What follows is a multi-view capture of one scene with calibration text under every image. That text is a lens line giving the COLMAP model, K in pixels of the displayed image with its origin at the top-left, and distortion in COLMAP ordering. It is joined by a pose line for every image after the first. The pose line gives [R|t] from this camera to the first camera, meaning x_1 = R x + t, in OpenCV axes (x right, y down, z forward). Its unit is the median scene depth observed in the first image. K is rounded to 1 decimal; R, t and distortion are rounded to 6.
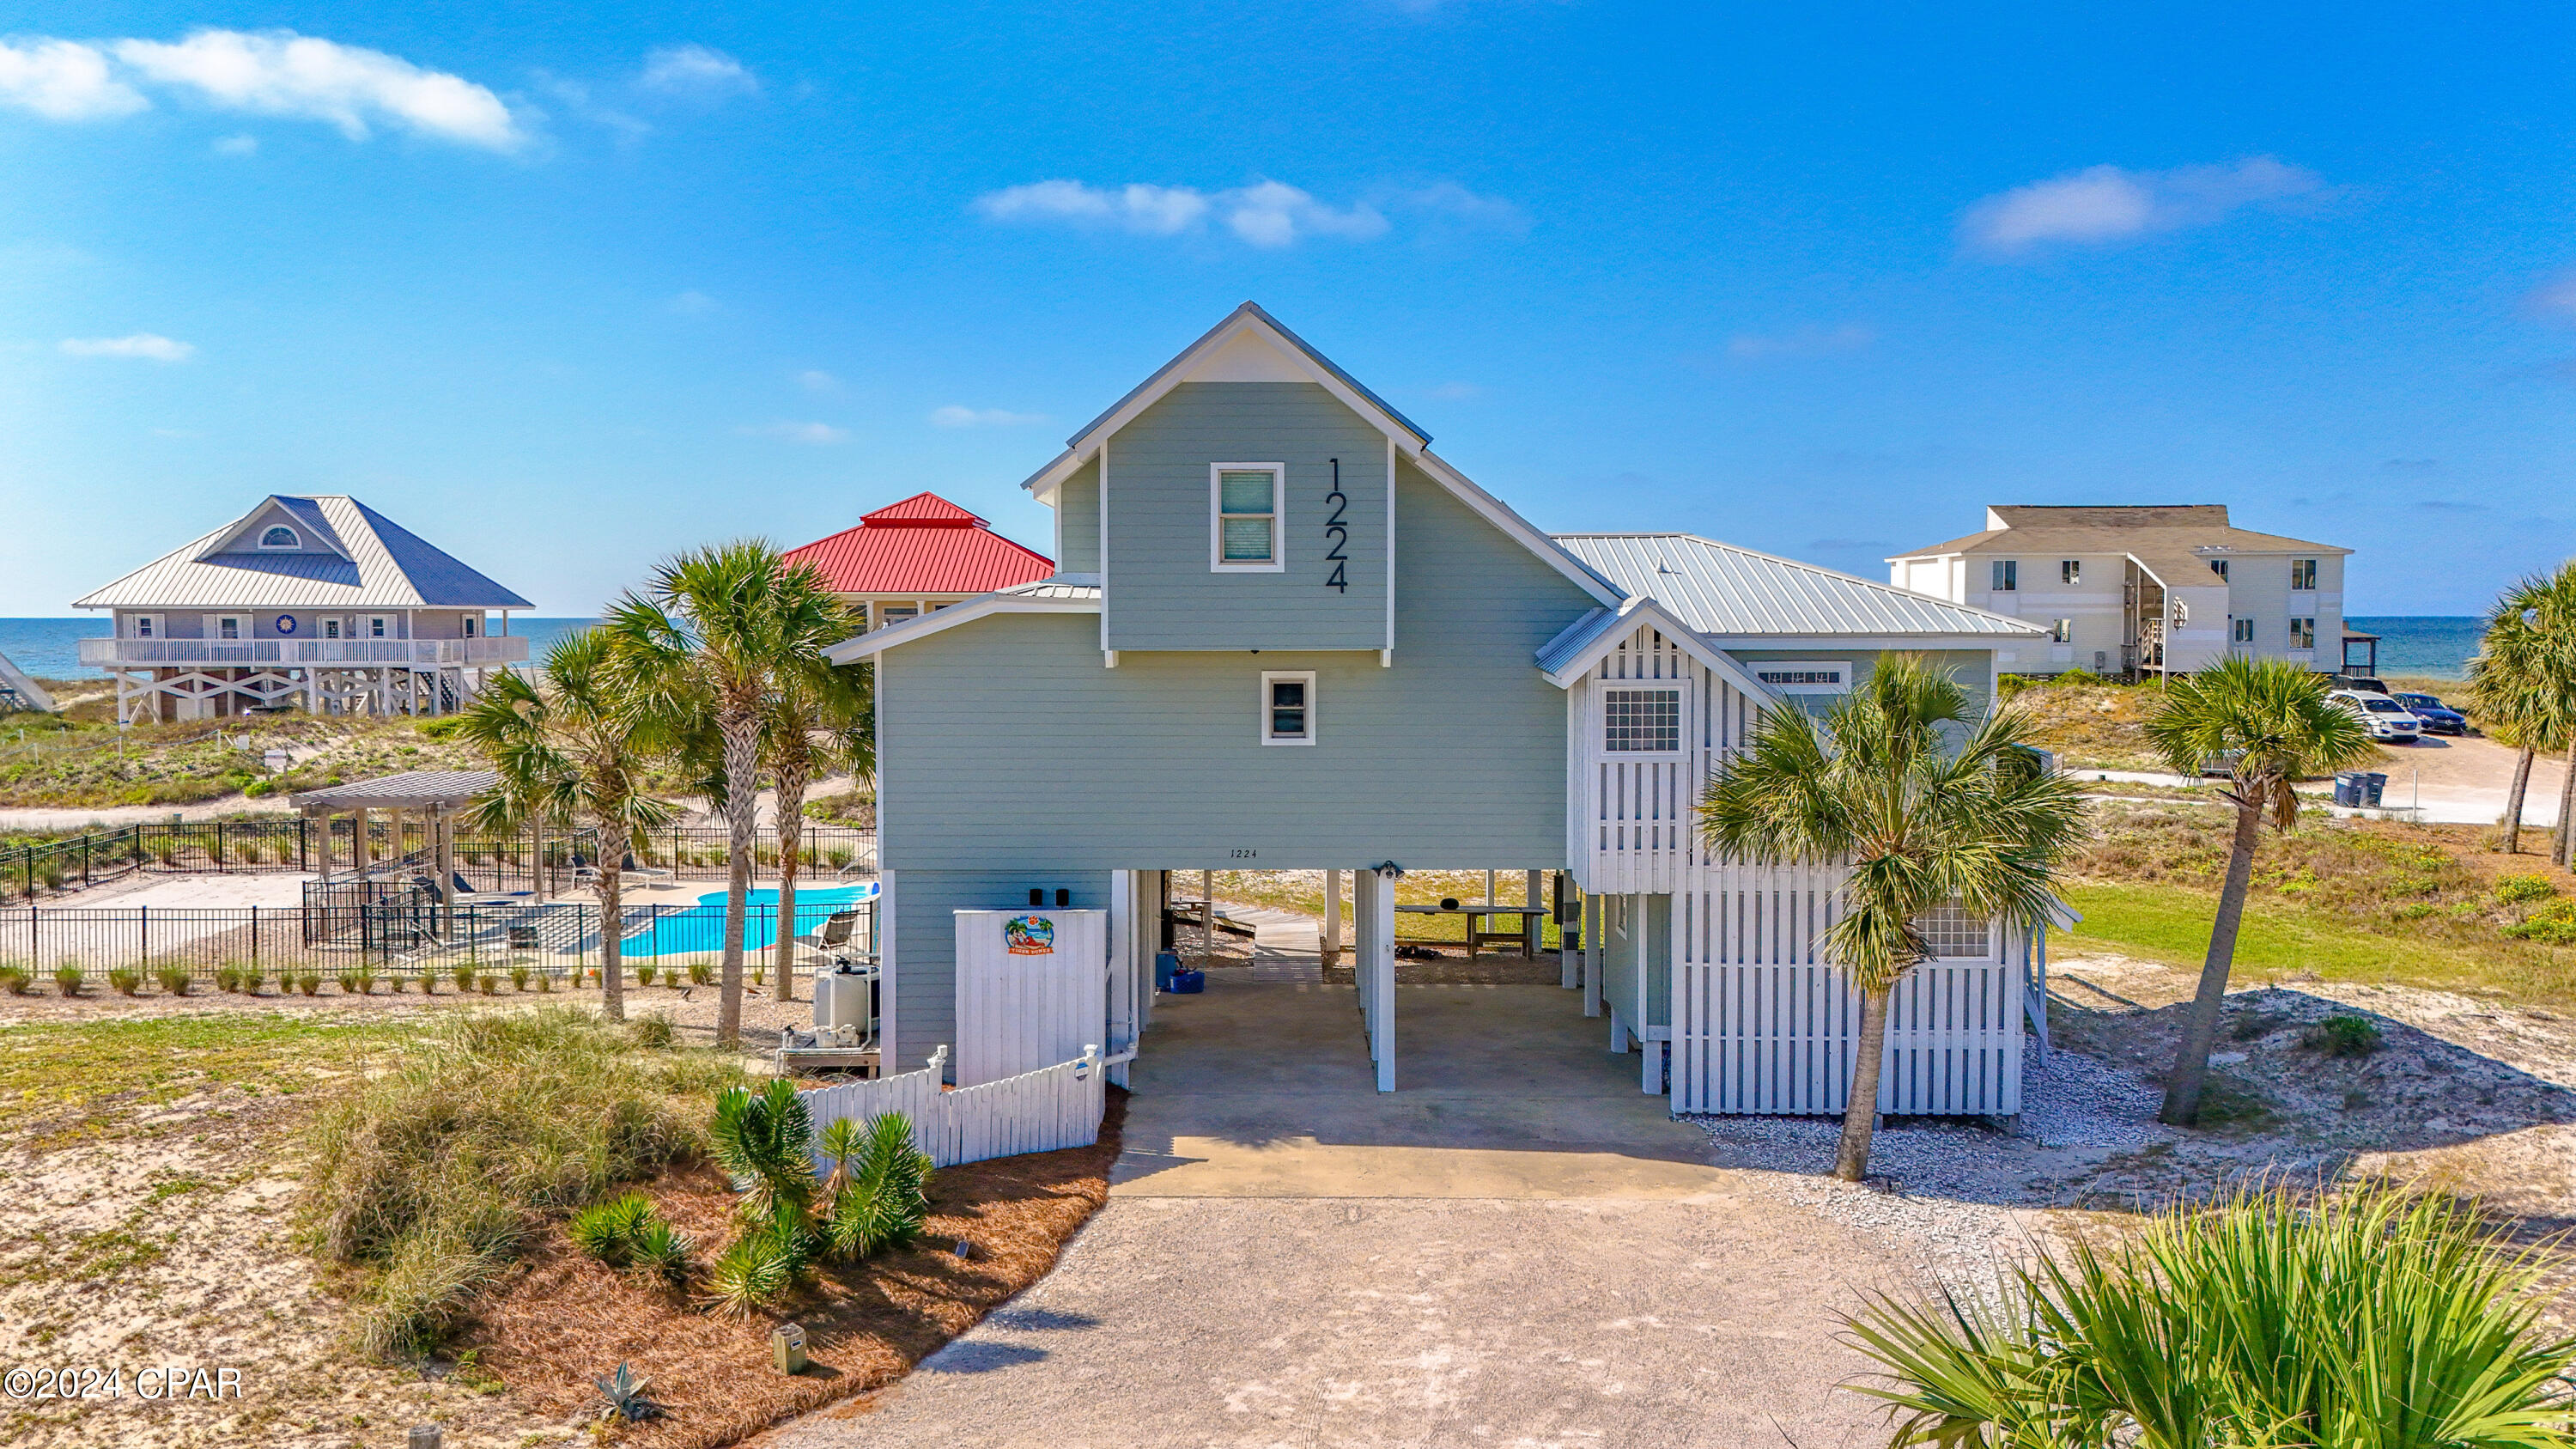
lens RADIAL K [[1902.2, 0, 1288.0], [0, 1902.2, 724.5], [0, 0, 1]] dist [0.072377, -0.062834]
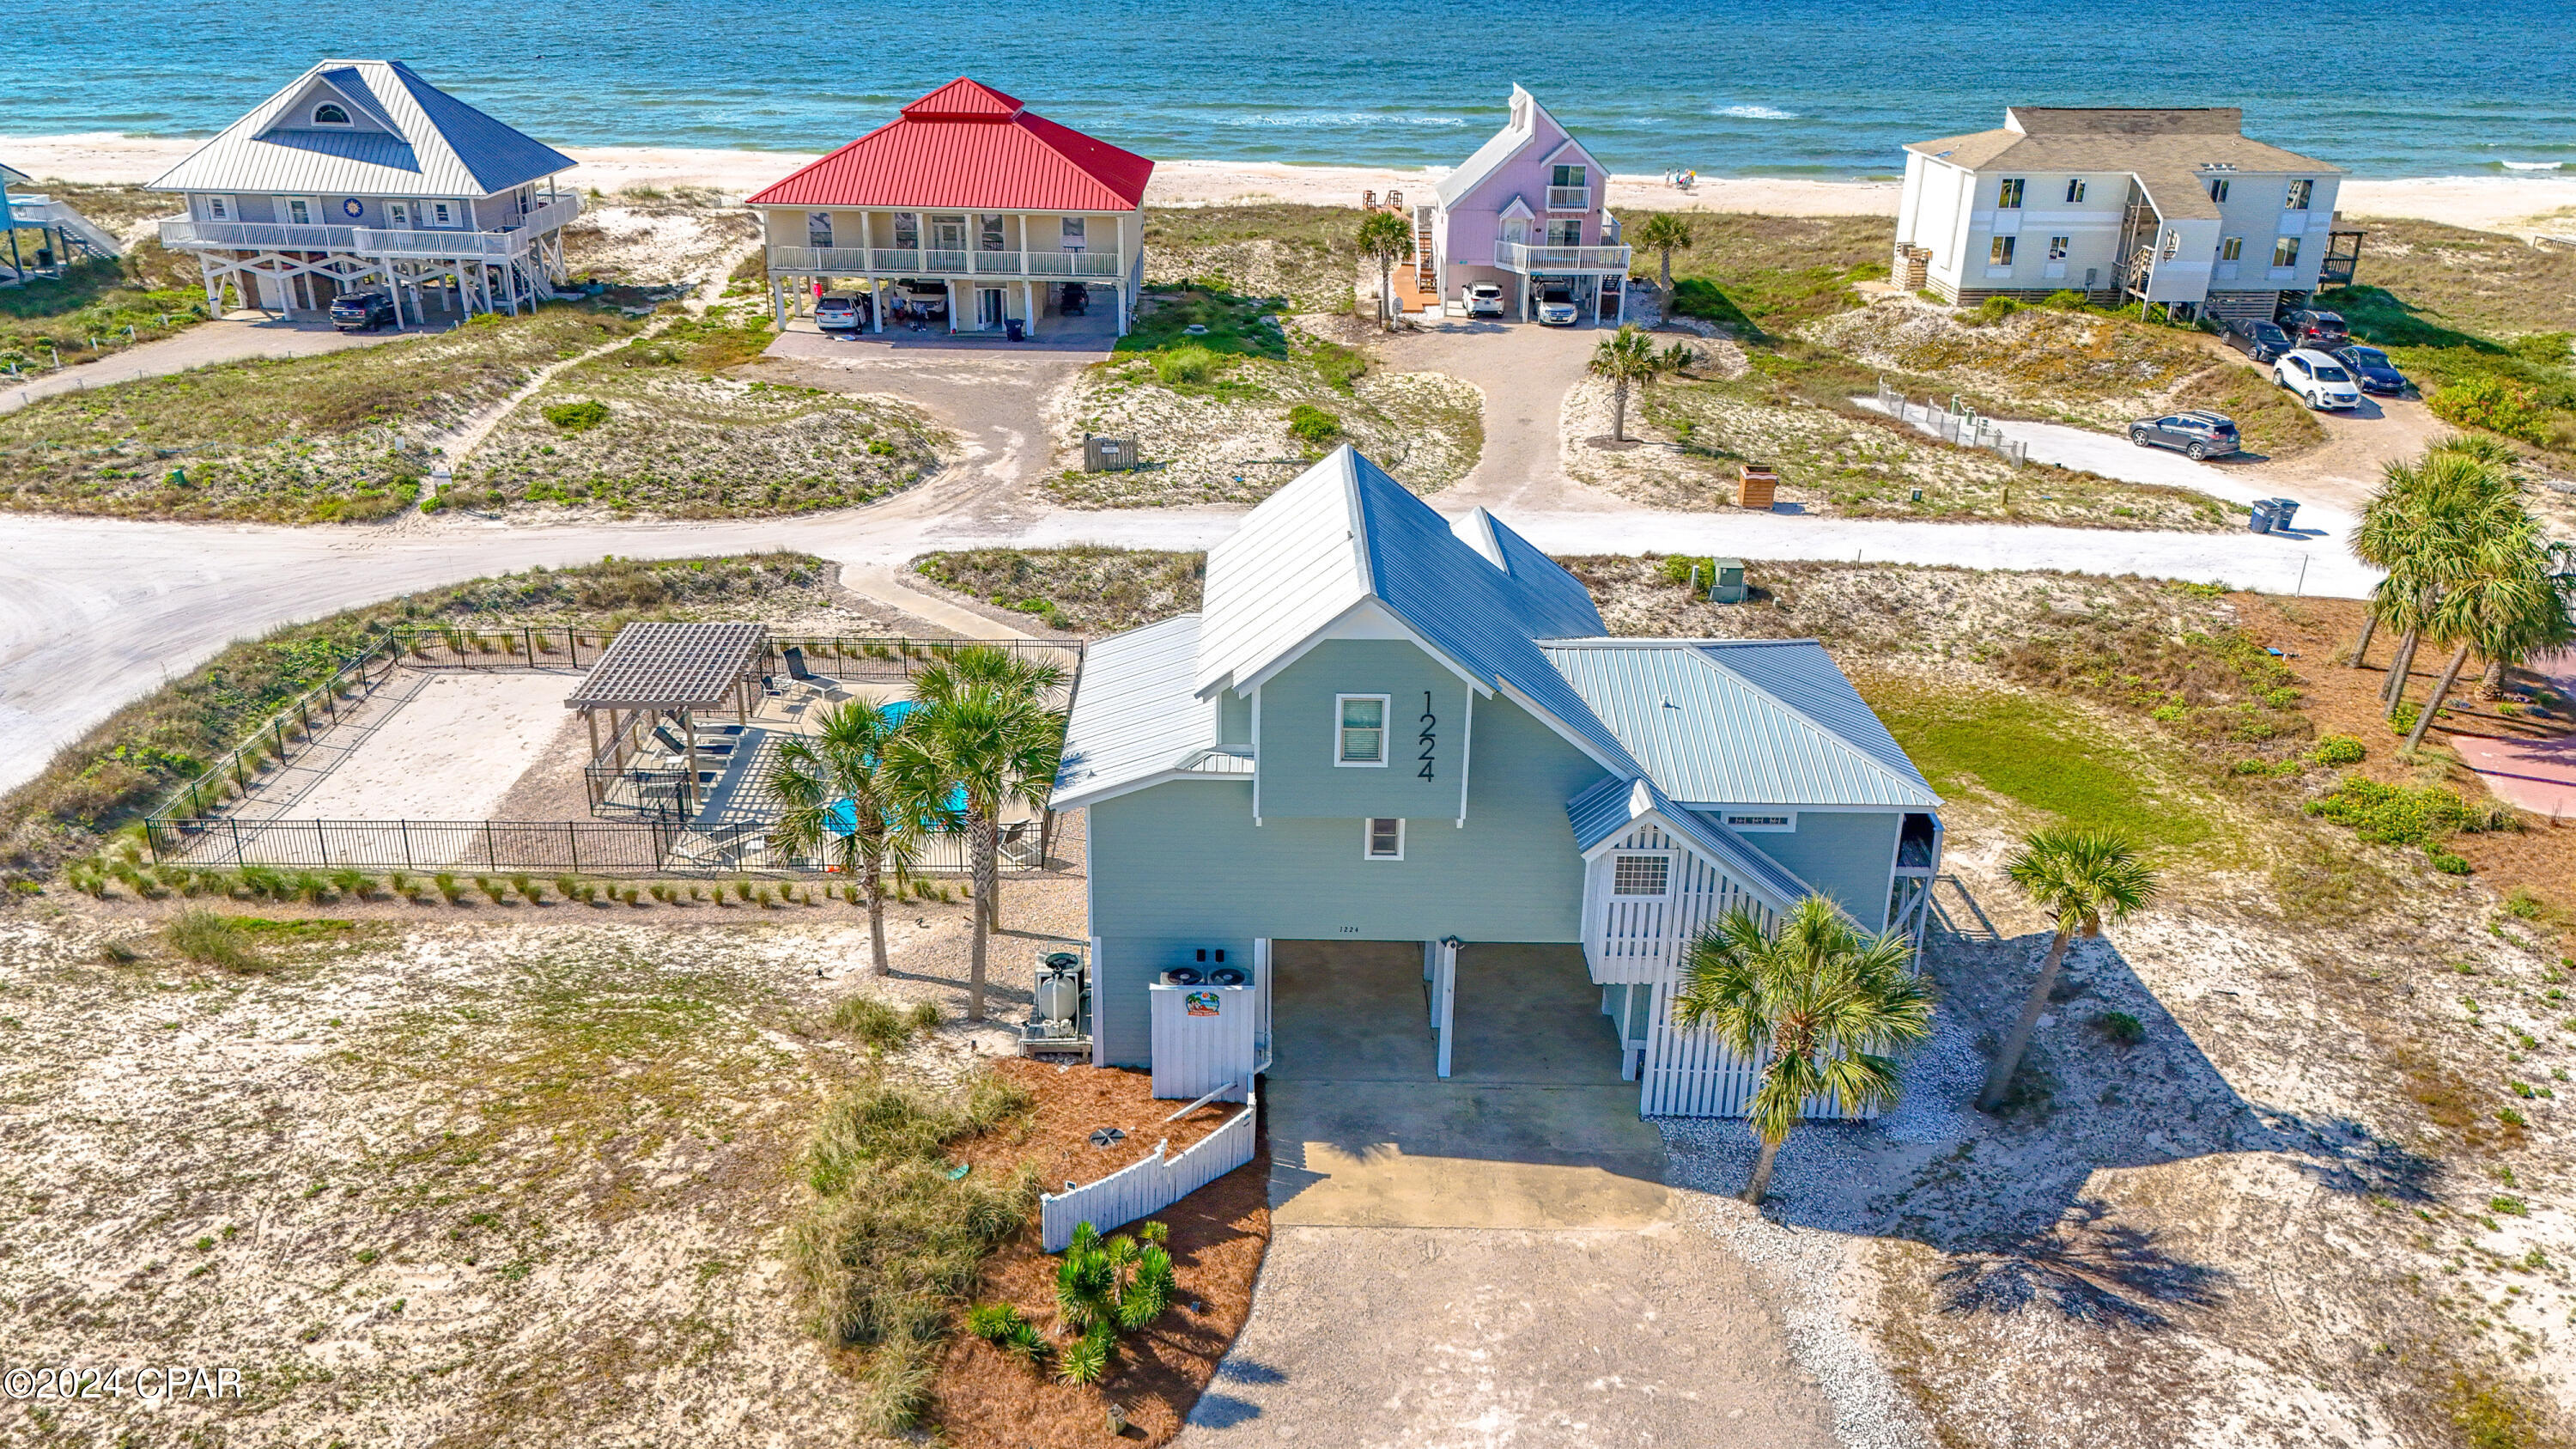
lens RADIAL K [[1902.2, 0, 1288.0], [0, 1902.2, 724.5], [0, 0, 1]] dist [0.072377, -0.062834]
pose [[0.999885, 0.012585, 0.008438, -0.086533], [-0.014695, 0.941185, 0.337571, -0.574611], [-0.003693, -0.337656, 0.941262, -0.279063]]
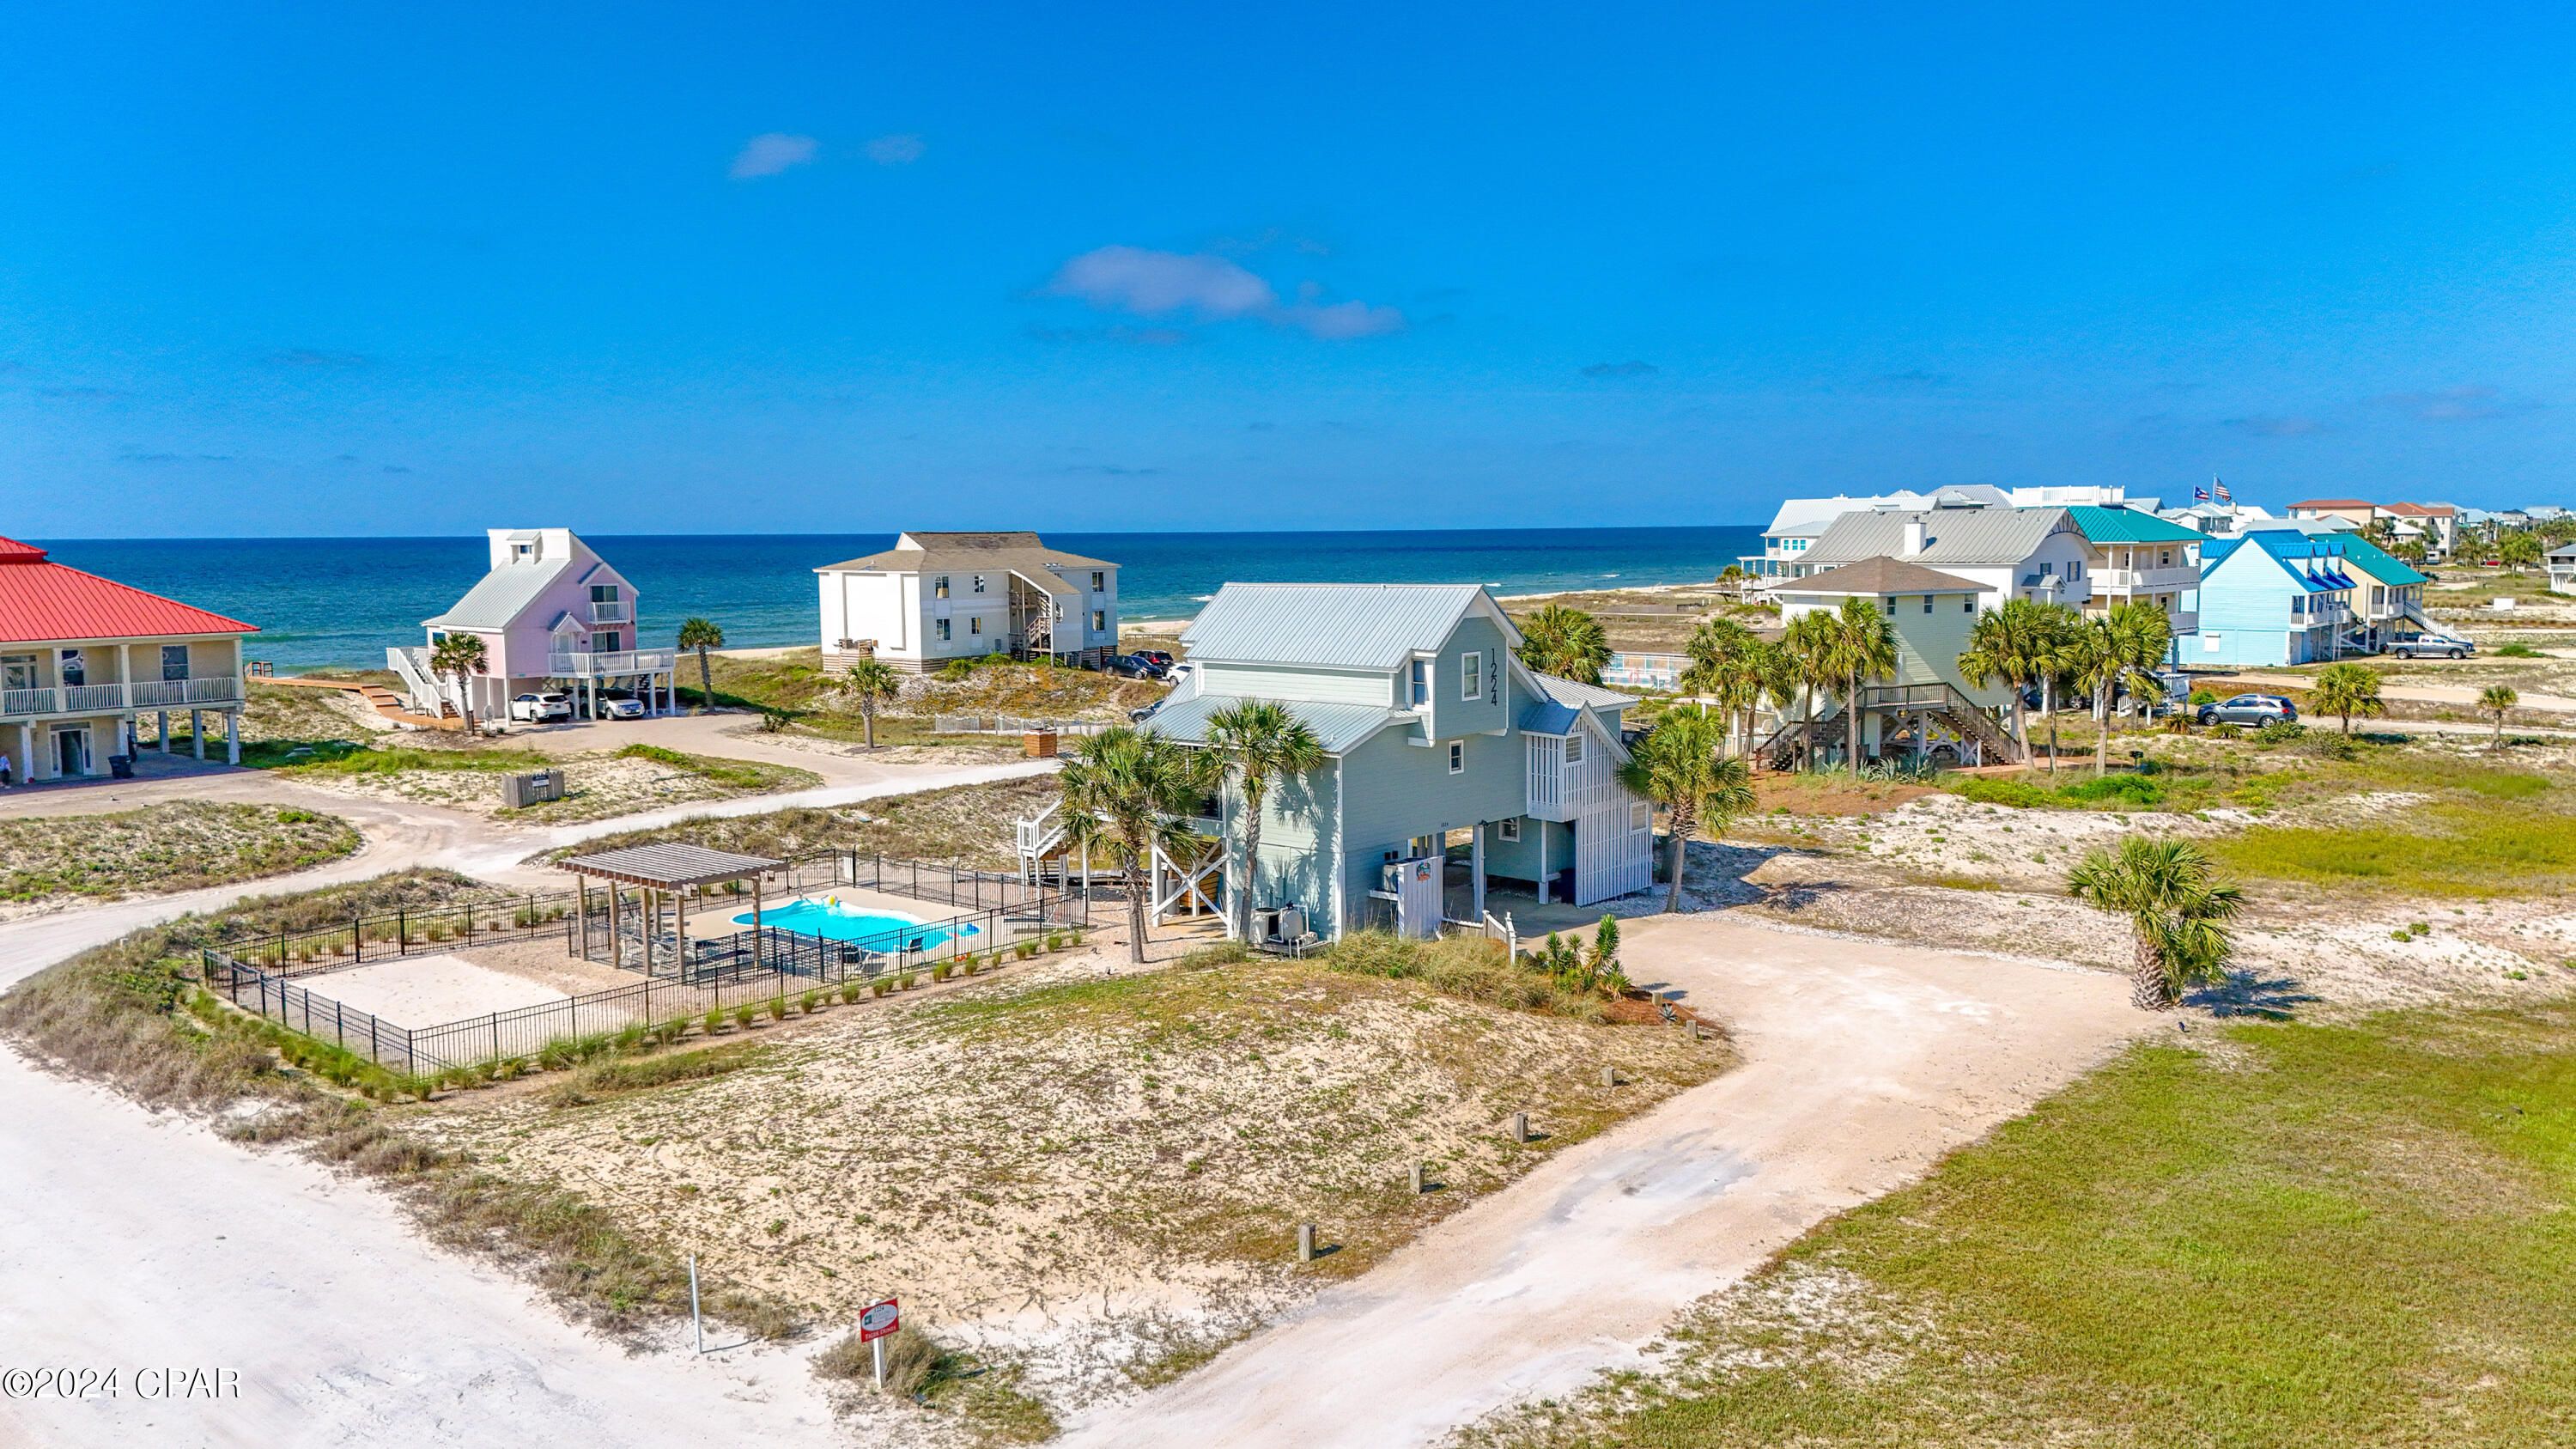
lens RADIAL K [[1902.2, 0, 1288.0], [0, 1902.2, 724.5], [0, 0, 1]] dist [0.072377, -0.062834]
pose [[0.654640, -0.085021, 0.751144, -1.878918], [0.054020, 0.996376, 0.065699, -0.209570], [-0.754008, -0.002433, 0.656861, -0.321424]]
